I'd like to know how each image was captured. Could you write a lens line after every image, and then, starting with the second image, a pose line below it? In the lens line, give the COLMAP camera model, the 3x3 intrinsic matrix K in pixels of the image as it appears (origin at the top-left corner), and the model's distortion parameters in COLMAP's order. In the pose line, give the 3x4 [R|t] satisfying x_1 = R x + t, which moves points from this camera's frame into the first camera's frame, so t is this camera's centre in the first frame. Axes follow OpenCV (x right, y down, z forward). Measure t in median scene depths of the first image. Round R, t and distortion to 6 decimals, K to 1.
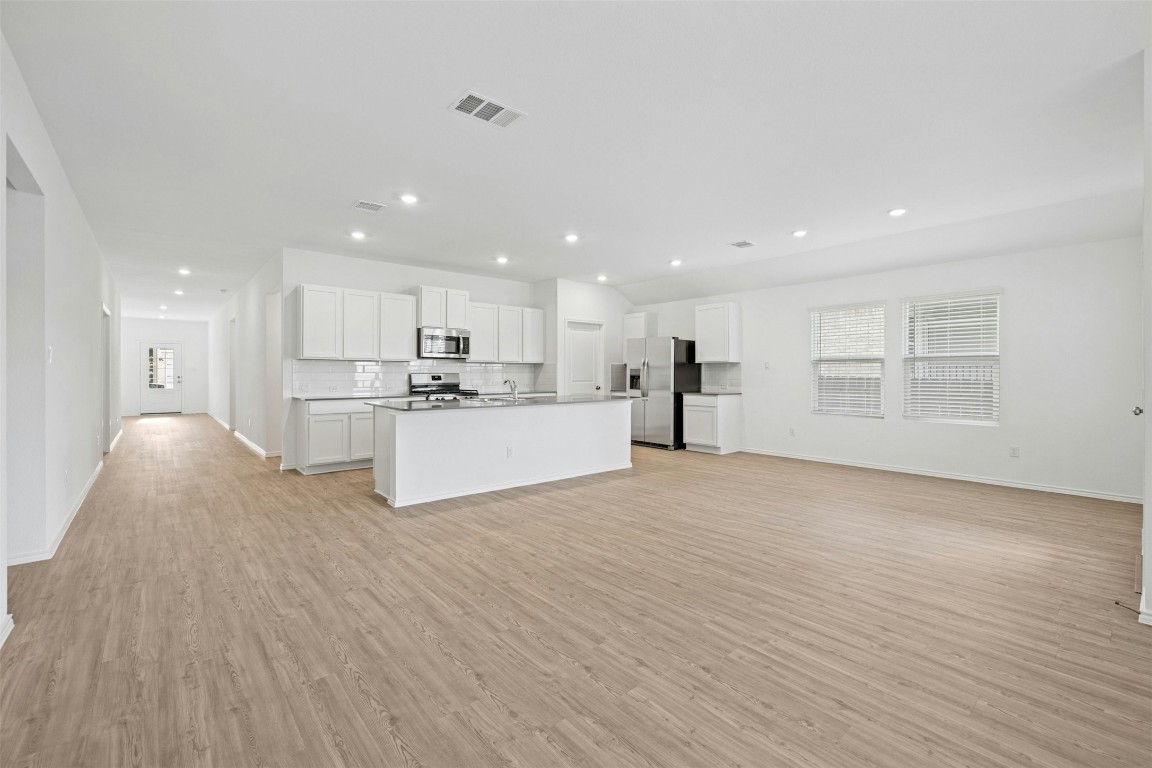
lens RADIAL K [[486.5, 0, 577.5], [0, 486.5, 370.7], [0, 0, 1]] dist [-0.002336, -0.000047]
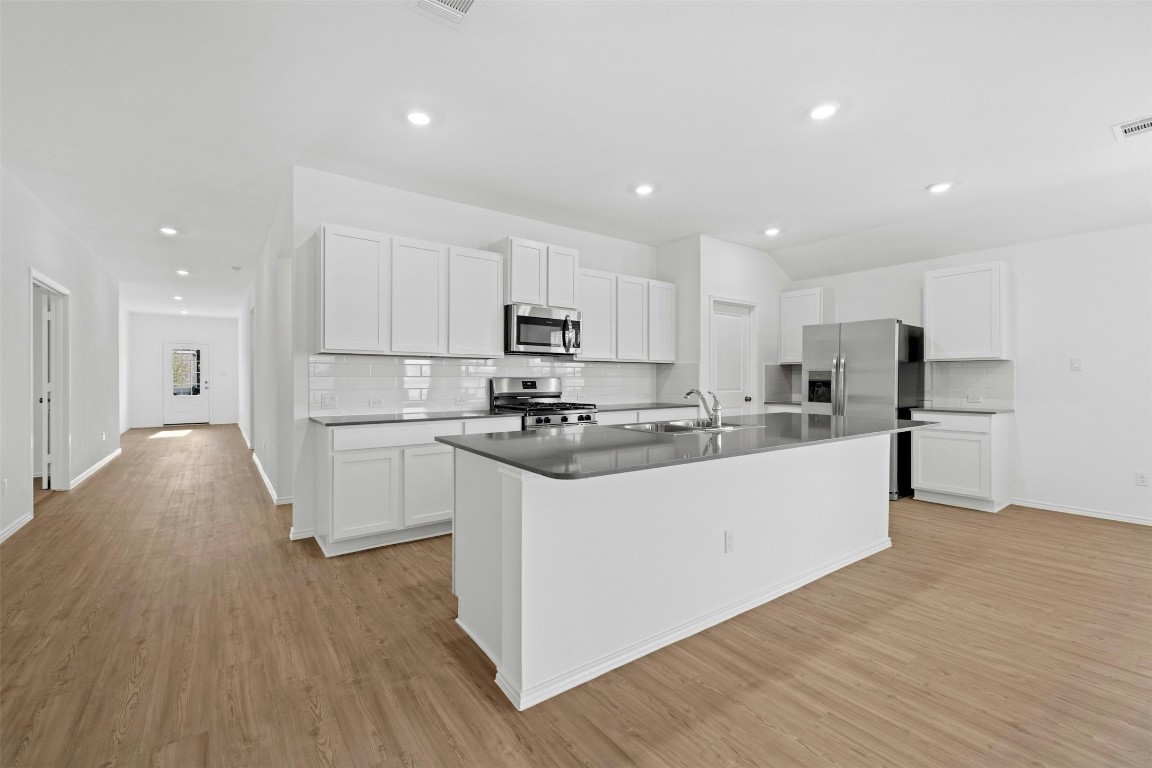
lens RADIAL K [[484.0, 0, 570.1], [0, 484.0, 376.7], [0, 0, 1]] dist [0.000204, 0.000222]
pose [[0.996179, 0.000229, -0.087334, -0.233309], [-0.000035, 0.999998, 0.002224, 0.003640], [0.087334, -0.002212, 0.996177, 0.472012]]
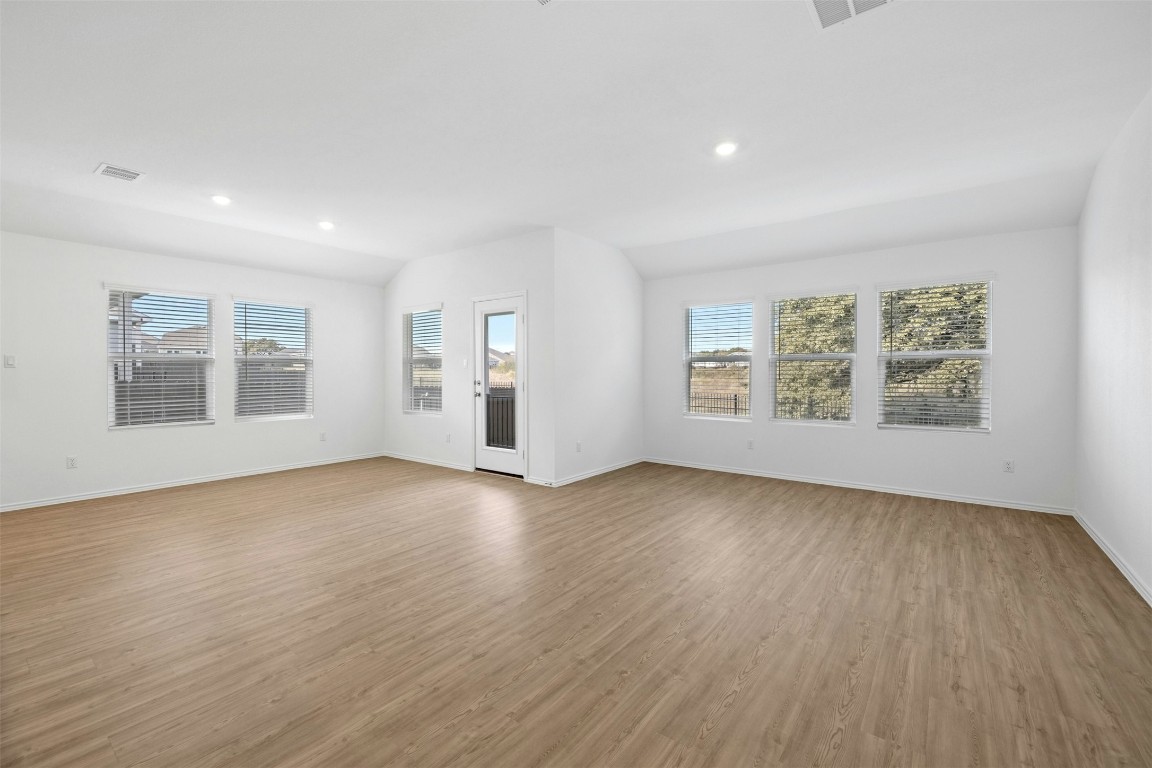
lens RADIAL K [[483.3, 0, 572.1], [0, 483.3, 380.8], [0, 0, 1]] dist [-0.000919, 0.000080]
pose [[-0.189977, -0.015036, 0.981673, -0.427879], [-0.003524, 0.999887, 0.014633, 0.002160], [-0.981782, -0.000679, -0.190008, 0.579497]]
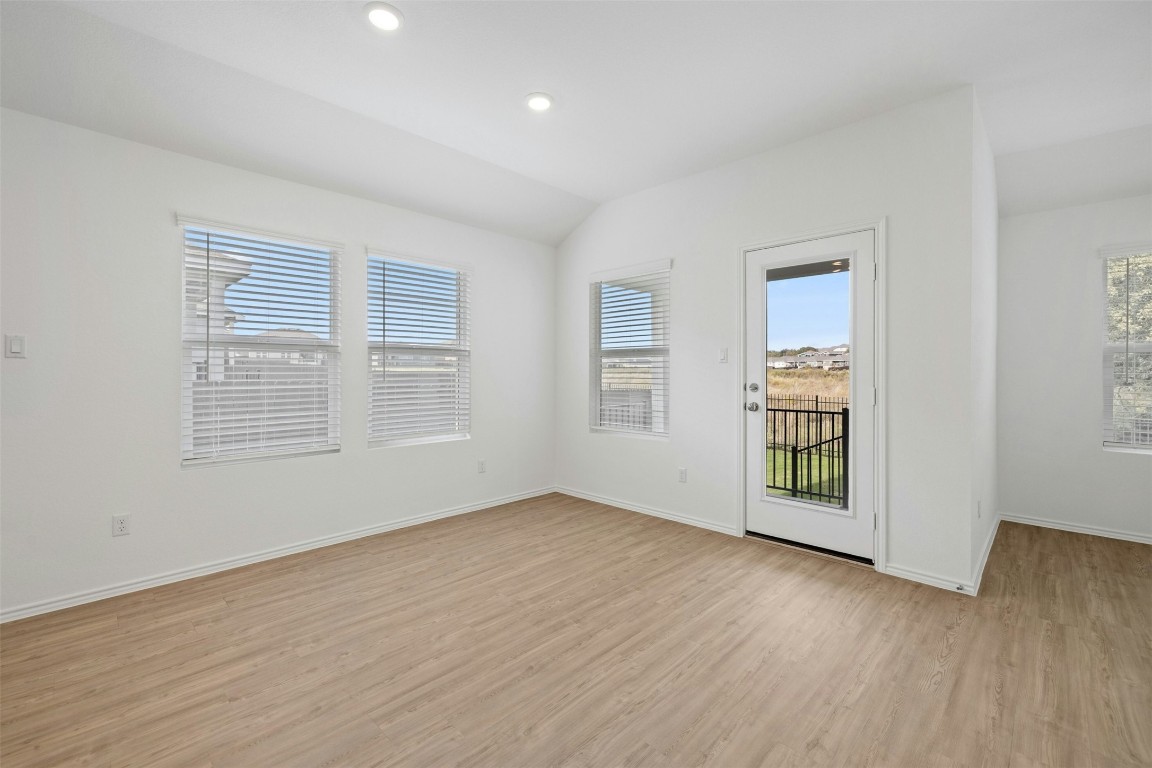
lens RADIAL K [[484.0, 0, 570.1], [0, 484.0, 376.7], [0, 0, 1]] dist [0.000204, 0.000222]
pose [[-0.070147, -0.005126, 0.997523, 0.053726], [-0.005157, 0.999975, 0.004776, 0.007629], [-0.997523, -0.004809, -0.070172, 0.866573]]
